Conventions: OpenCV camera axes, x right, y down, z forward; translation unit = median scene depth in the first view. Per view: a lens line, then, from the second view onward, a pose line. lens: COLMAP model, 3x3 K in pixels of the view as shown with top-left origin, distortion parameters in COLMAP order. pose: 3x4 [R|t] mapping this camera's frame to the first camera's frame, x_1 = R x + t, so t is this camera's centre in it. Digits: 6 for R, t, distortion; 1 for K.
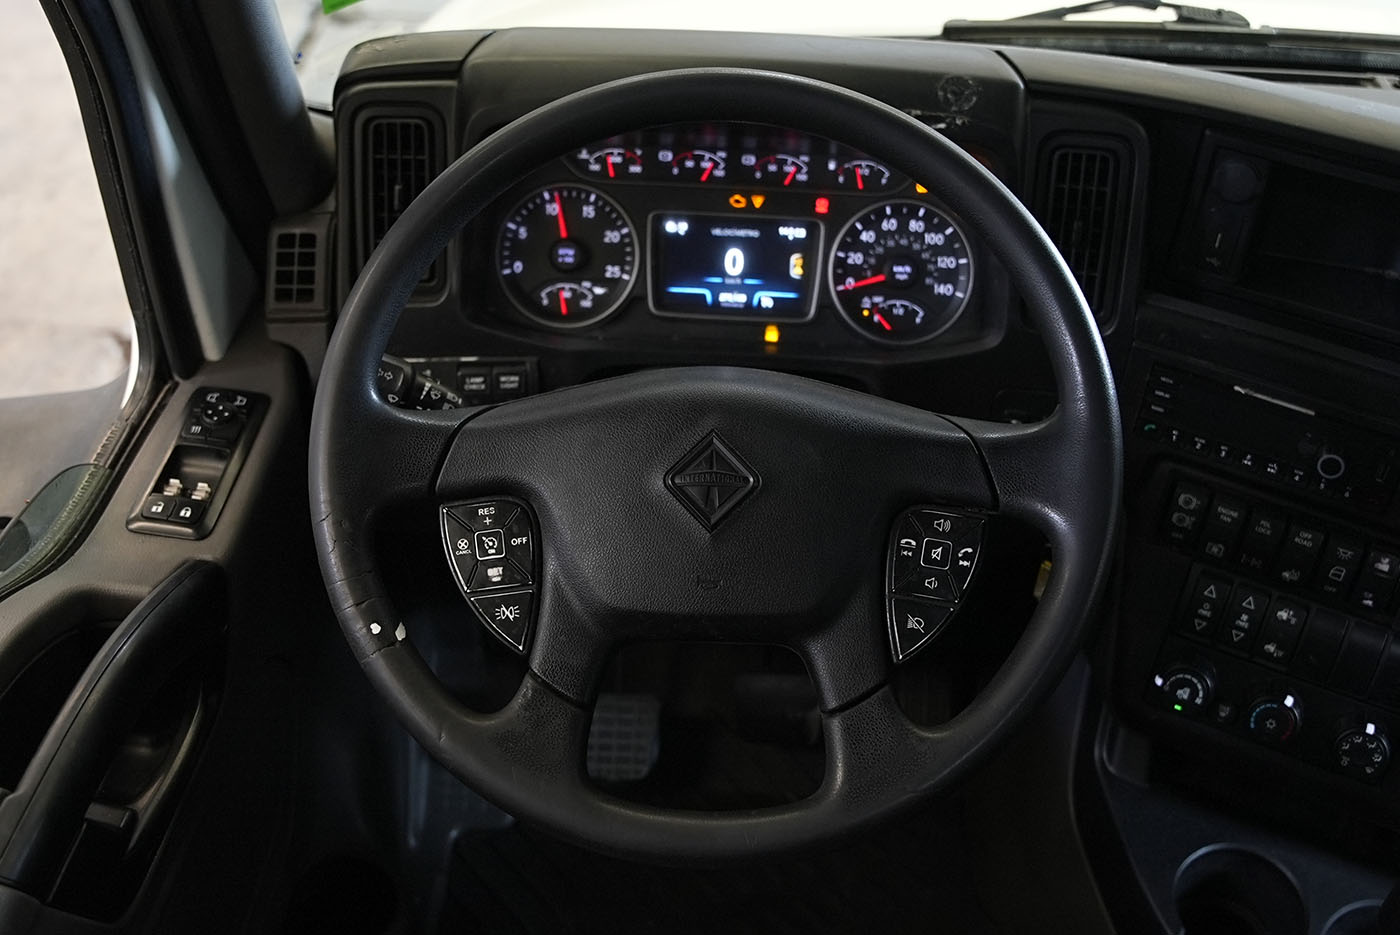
lens RADIAL K [[1542.8, 0, 700.0], [0, 1542.8, 467.5], [0, 0, 1]] dist [-0.181649, 0.165227]
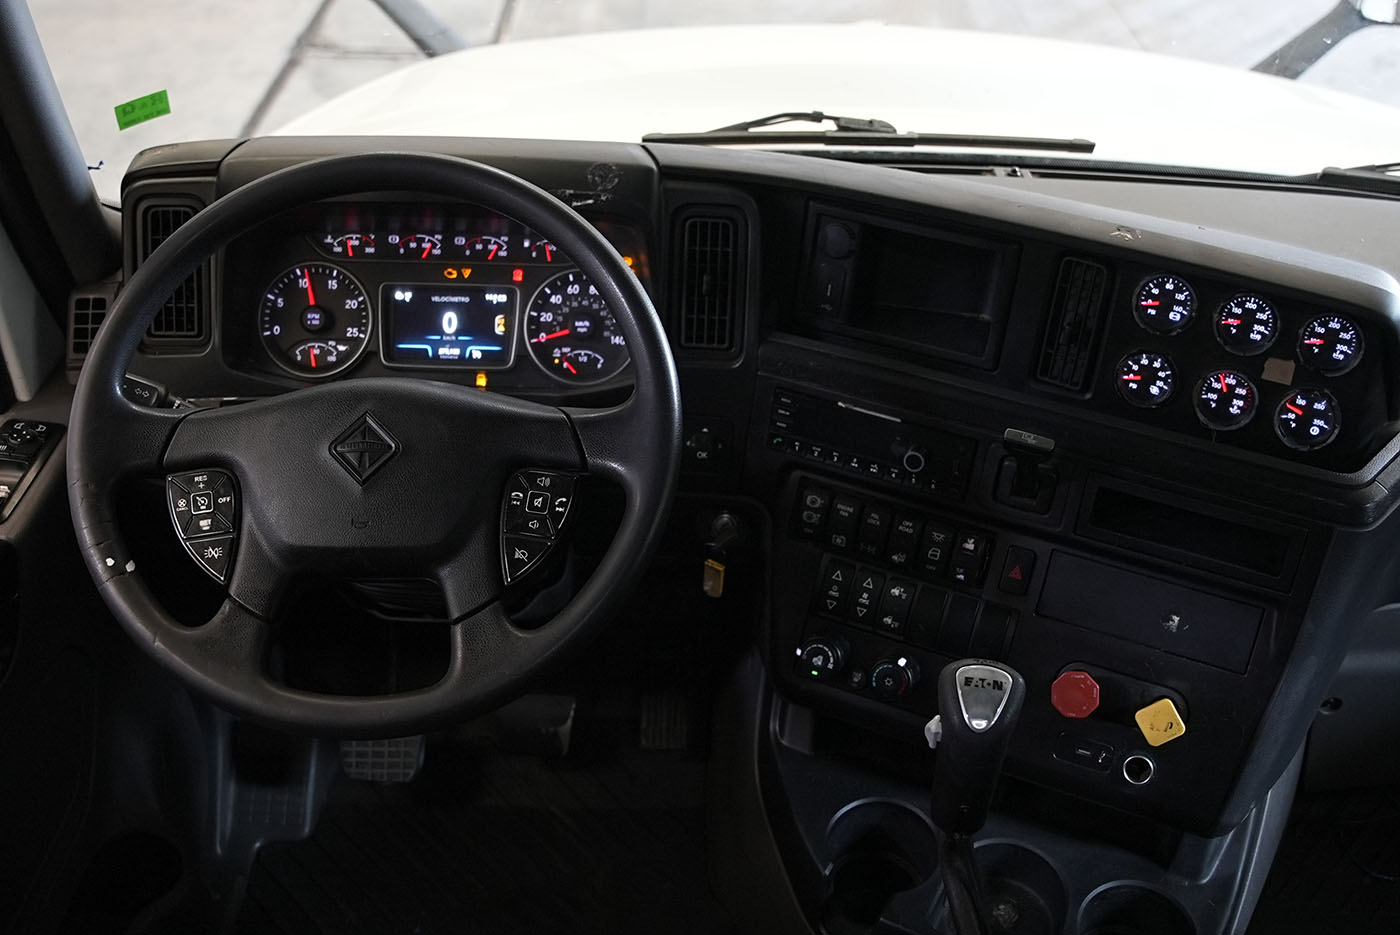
lens RADIAL K [[1542.8, 0, 700.0], [0, 1542.8, 467.5], [0, 0, 1]] dist [-0.181649, 0.165227]
pose [[0.998771, -0.019312, 0.045642, 0.171161], [0.024300, 0.993479, -0.111394, 0.129750], [-0.043193, 0.112366, 0.992728, -0.231532]]
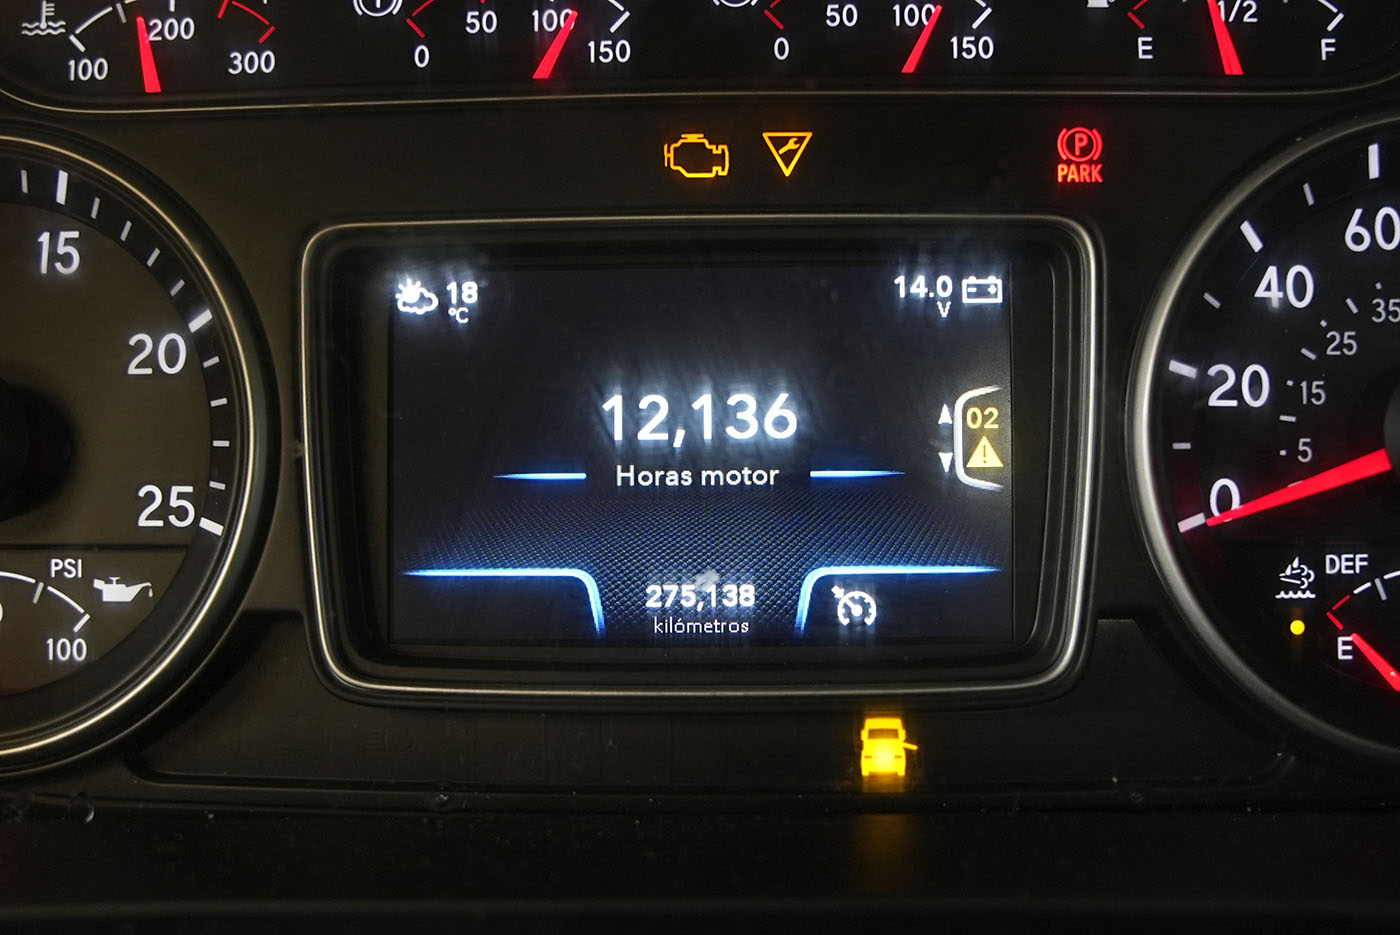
lens RADIAL K [[1542.8, 0, 700.0], [0, 1542.8, 467.5], [0, 0, 1]] dist [-0.181649, 0.165227]
pose [[0.998451, -0.054299, -0.012112, 0.025897], [0.051713, 0.986112, -0.157825, -0.097030], [0.020514, 0.156954, 0.987393, 0.808247]]
